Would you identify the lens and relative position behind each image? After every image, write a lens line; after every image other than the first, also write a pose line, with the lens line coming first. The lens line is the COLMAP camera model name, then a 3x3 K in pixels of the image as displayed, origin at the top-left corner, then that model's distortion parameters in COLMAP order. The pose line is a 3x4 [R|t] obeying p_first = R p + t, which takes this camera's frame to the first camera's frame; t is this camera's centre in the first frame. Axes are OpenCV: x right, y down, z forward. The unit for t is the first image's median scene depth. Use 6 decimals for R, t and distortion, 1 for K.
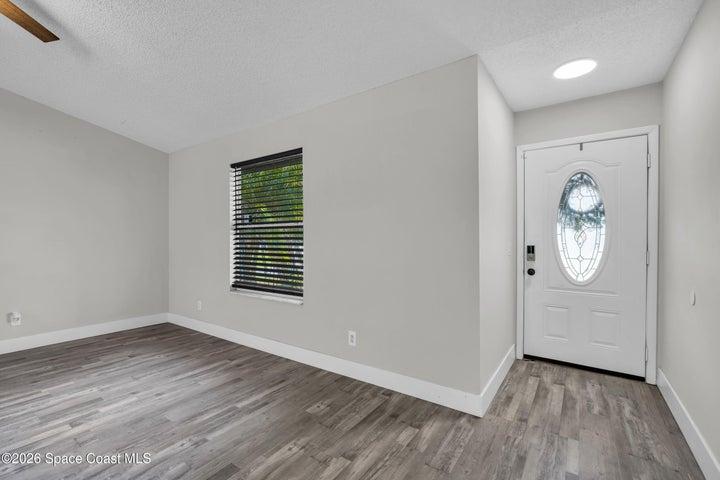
lens RADIAL K [[321.8, 0, 360.3], [0, 321.8, 240.3], [0, 0, 1]] dist [-0.008340, -0.000330]
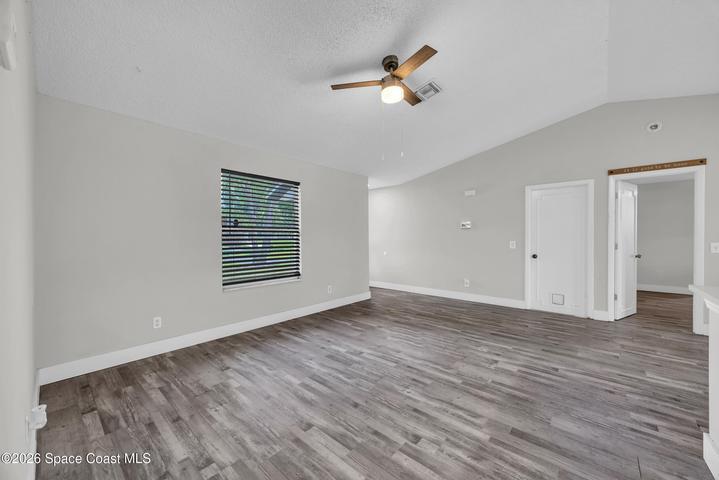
lens RADIAL K [[276.5, 0, 358.8], [0, 276.5, 240.4], [0, 0, 1]] dist [-0.002231, 0.000518]
pose [[0.112749, -0.005361, 0.993609, -1.700318], [0.008156, 0.999957, 0.004469, -0.004952], [-0.993590, 0.007600, 0.112788, 0.623586]]
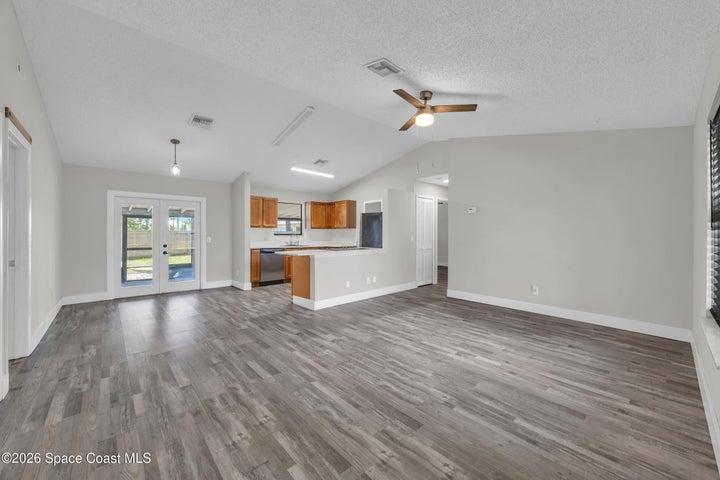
lens RADIAL K [[276.9, 0, 357.4], [0, 276.9, 237.8], [0, 0, 1]] dist [-0.002231, 0.000518]
pose [[-0.231873, 0.012495, -0.972666, 0.394673], [-0.007282, 0.999867, 0.014581, -0.006517], [0.972719, 0.010464, -0.231751, 0.608581]]
